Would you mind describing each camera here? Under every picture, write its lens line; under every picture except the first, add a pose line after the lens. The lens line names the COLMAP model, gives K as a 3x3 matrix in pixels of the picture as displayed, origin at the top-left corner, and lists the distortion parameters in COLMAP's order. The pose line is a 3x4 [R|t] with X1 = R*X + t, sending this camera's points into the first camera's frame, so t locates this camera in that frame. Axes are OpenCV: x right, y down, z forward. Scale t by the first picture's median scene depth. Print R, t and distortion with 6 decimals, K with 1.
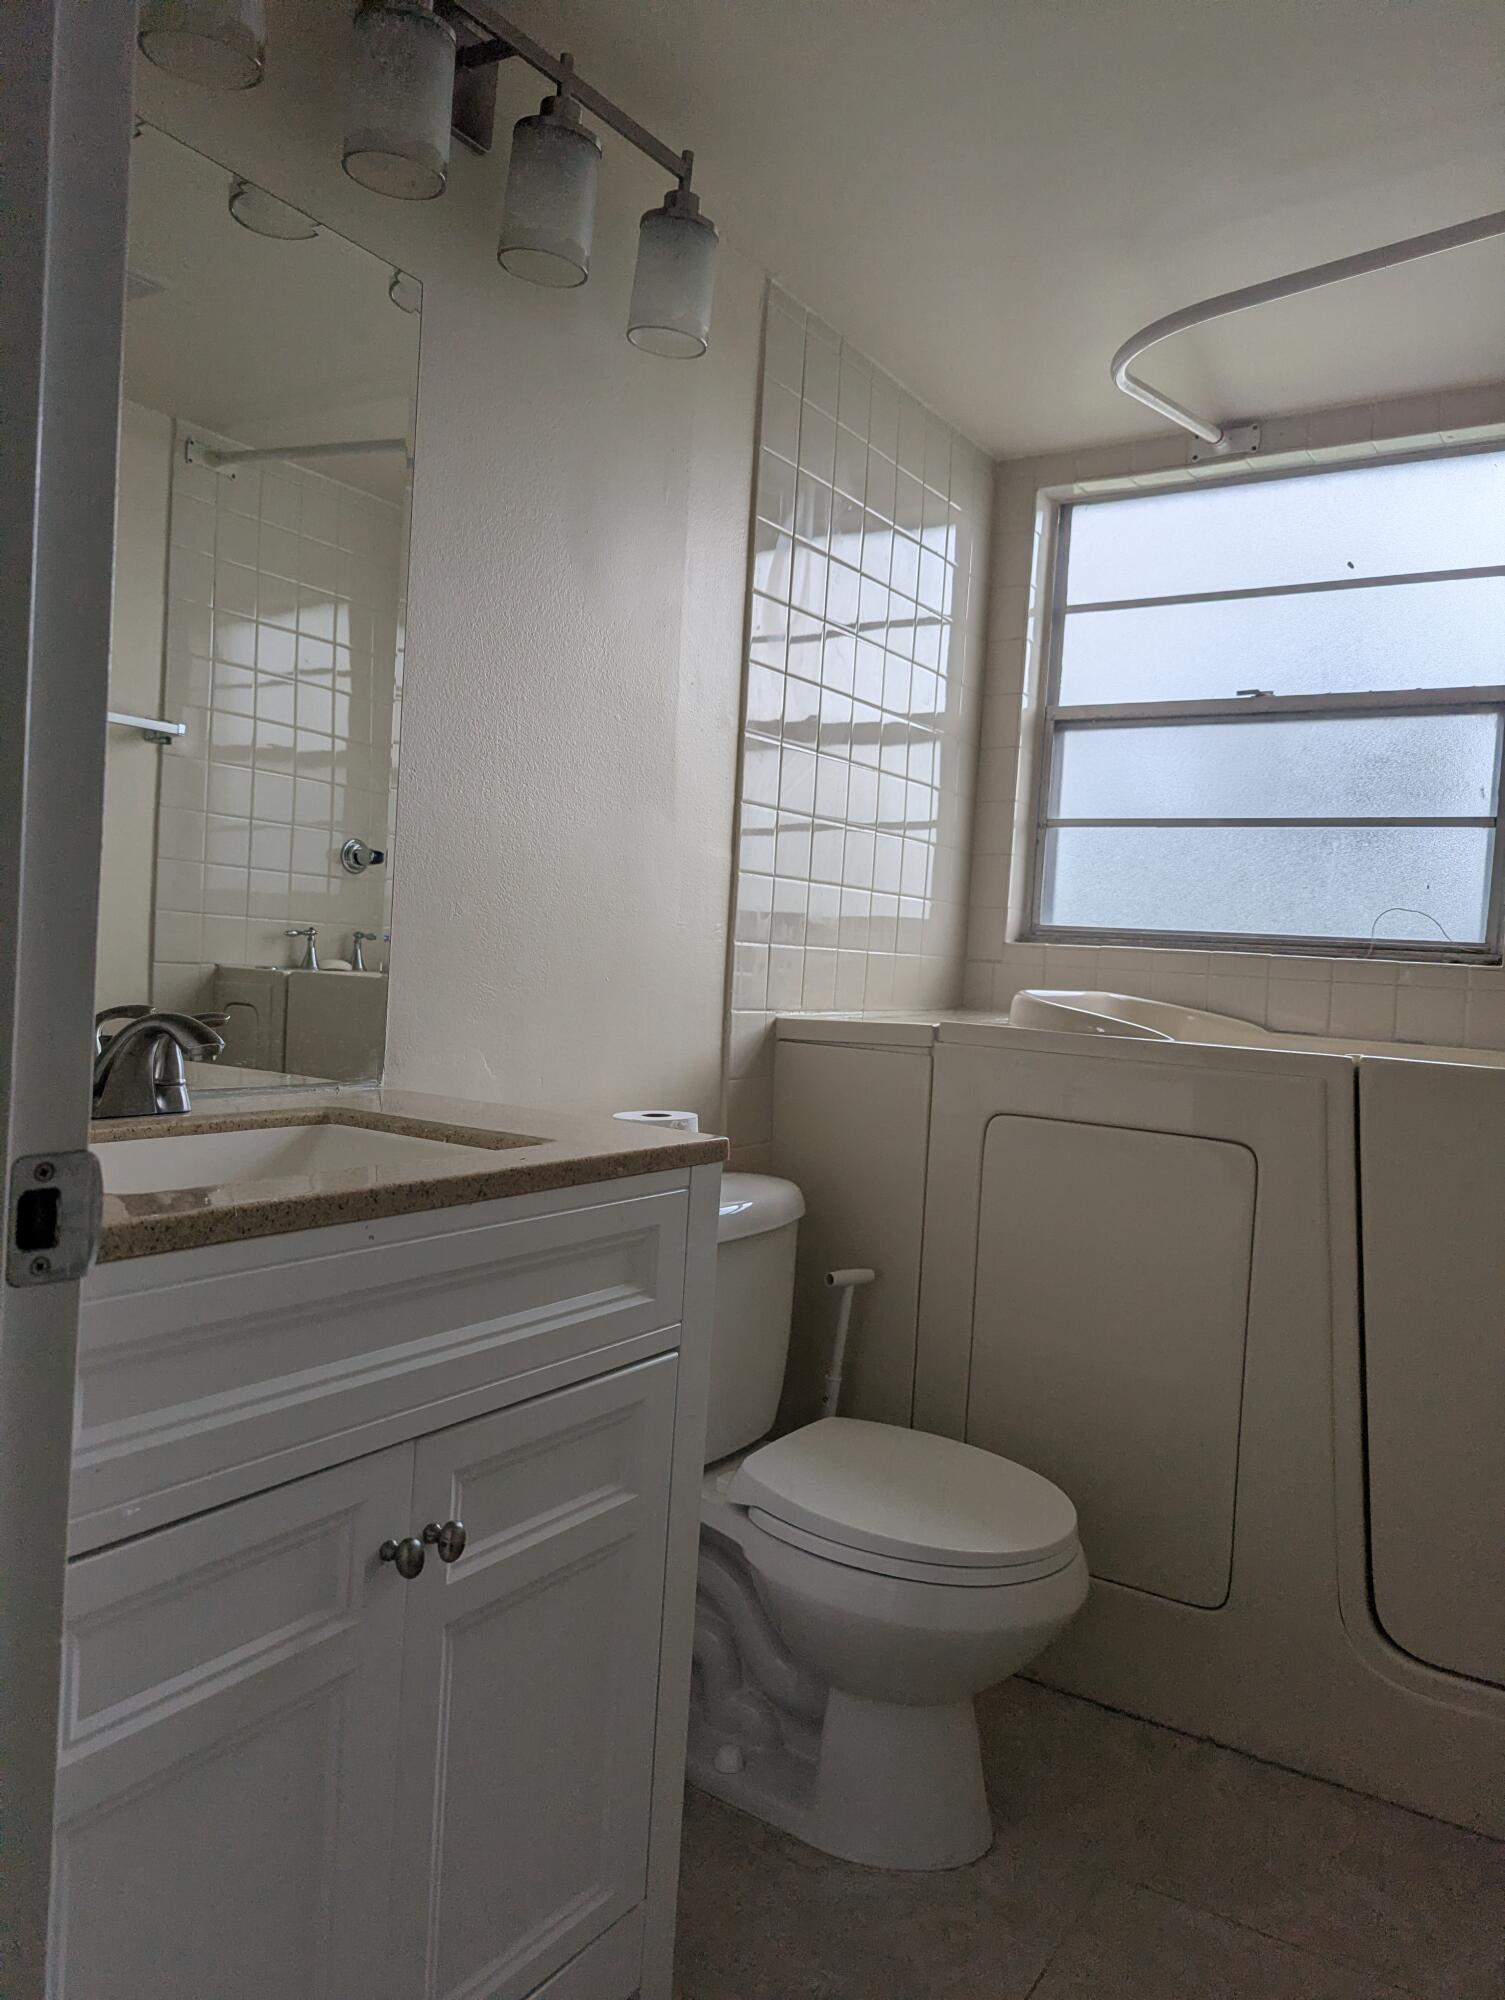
lens RADIAL K [[1413.9, 0, 761.7], [0, 1413.9, 1001.9], [0, 0, 1]] dist [0.072145, -0.079365]
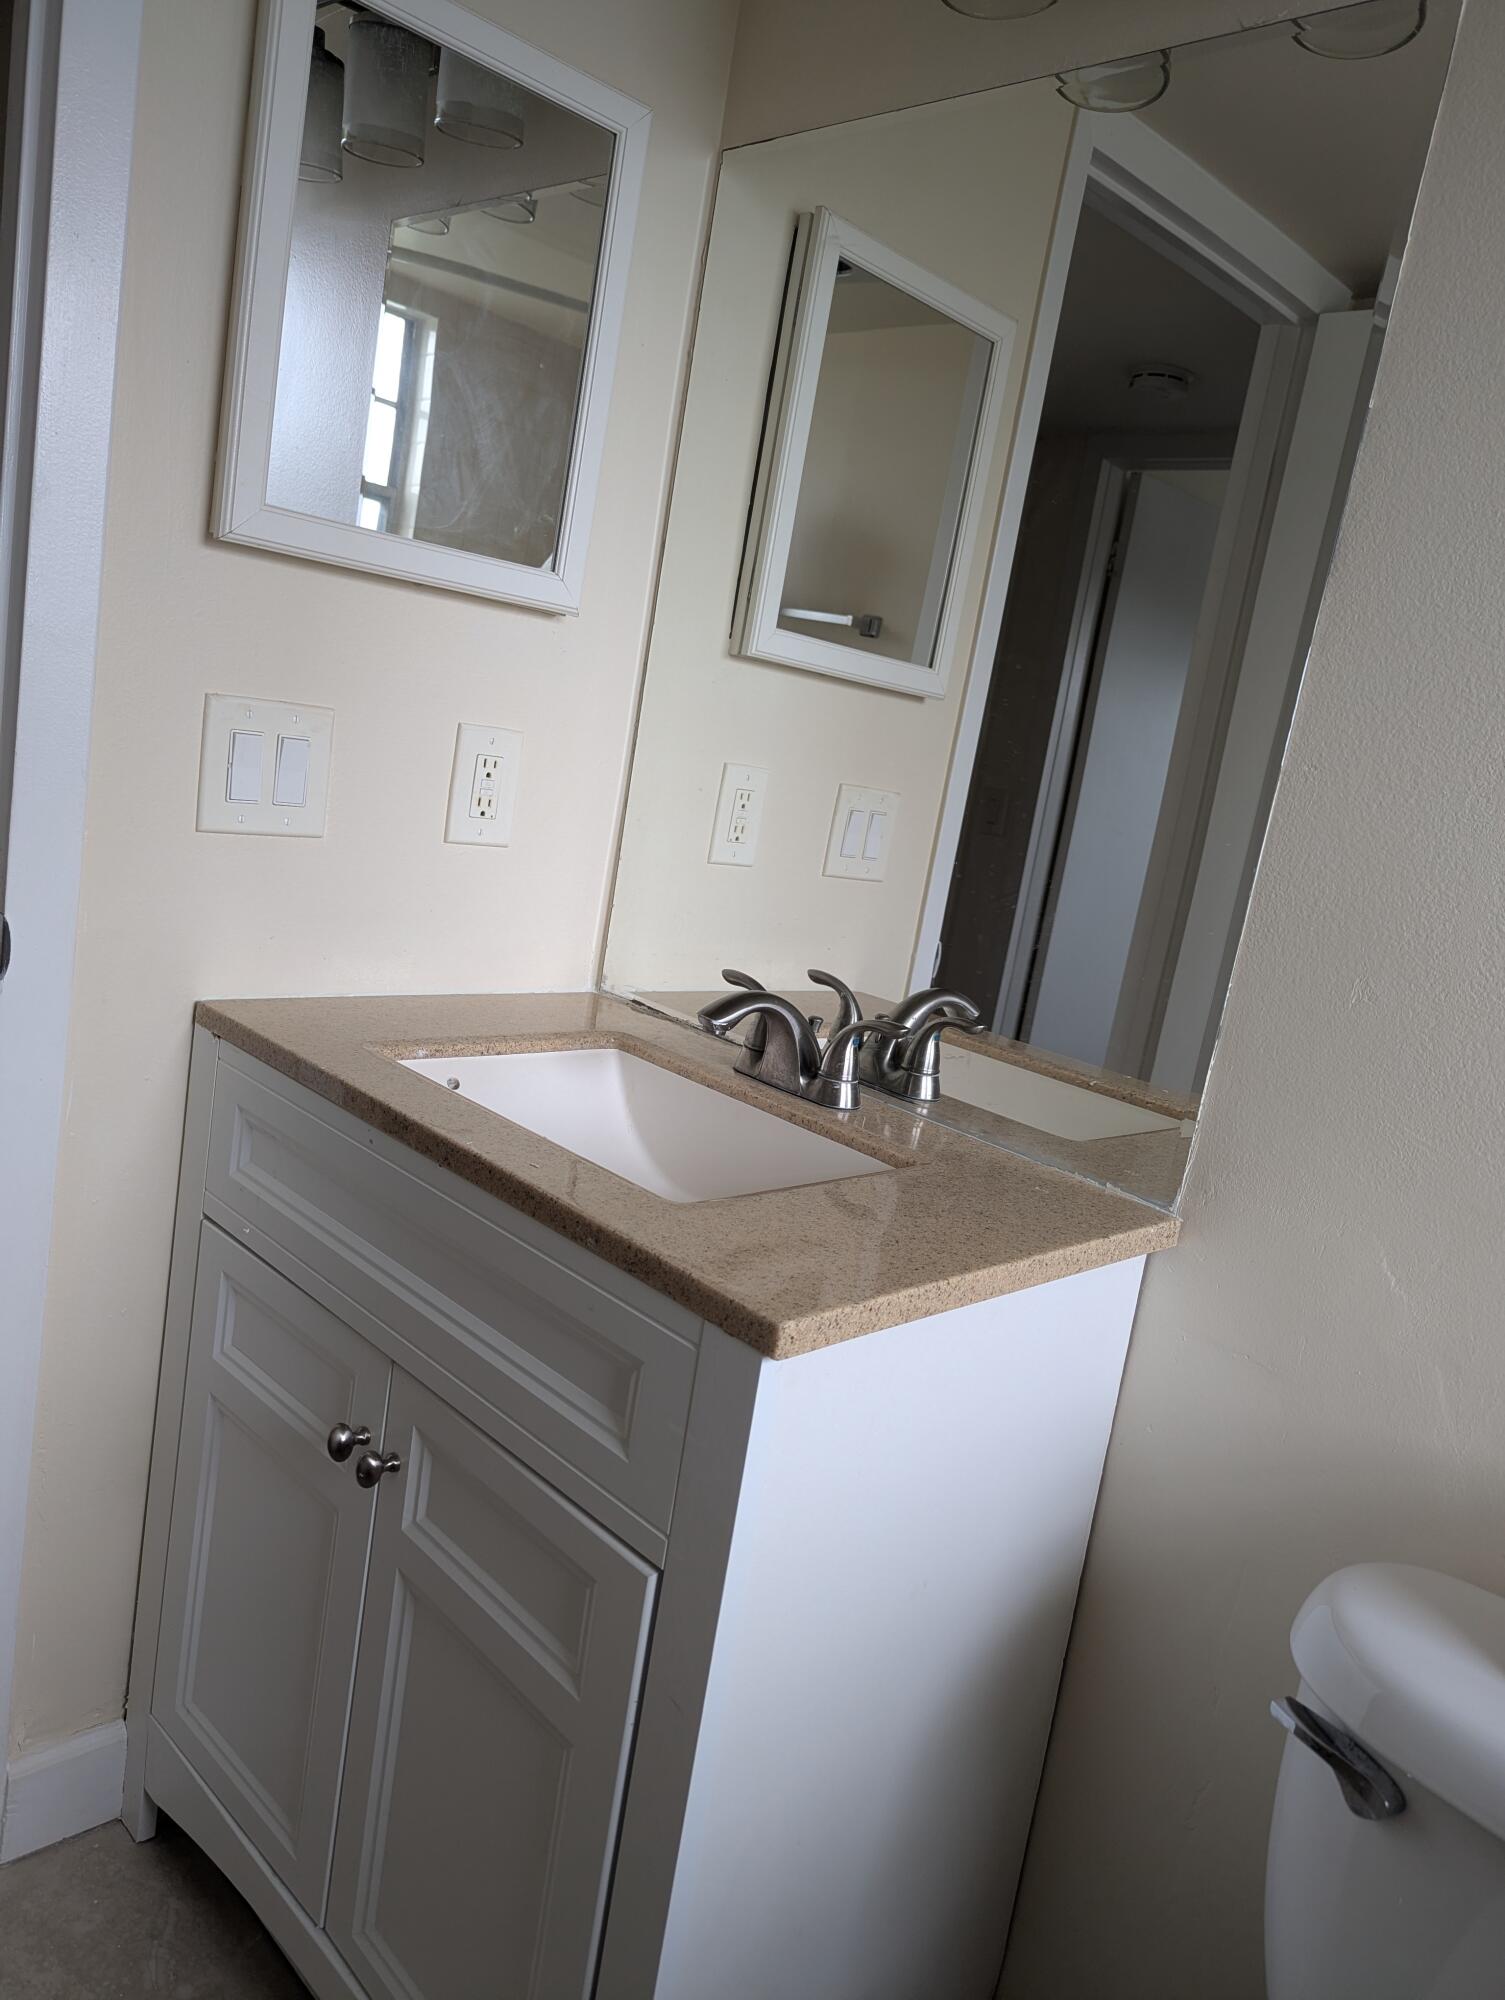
lens RADIAL K [[1413.9, 0, 761.7], [0, 1413.9, 1001.9], [0, 0, 1]] dist [0.072145, -0.079365]
pose [[-0.198808, 0.088891, -0.975999, 0.440025], [-0.206469, 0.969728, 0.130377, -0.087272], [0.958043, 0.227434, -0.174437, 0.869440]]
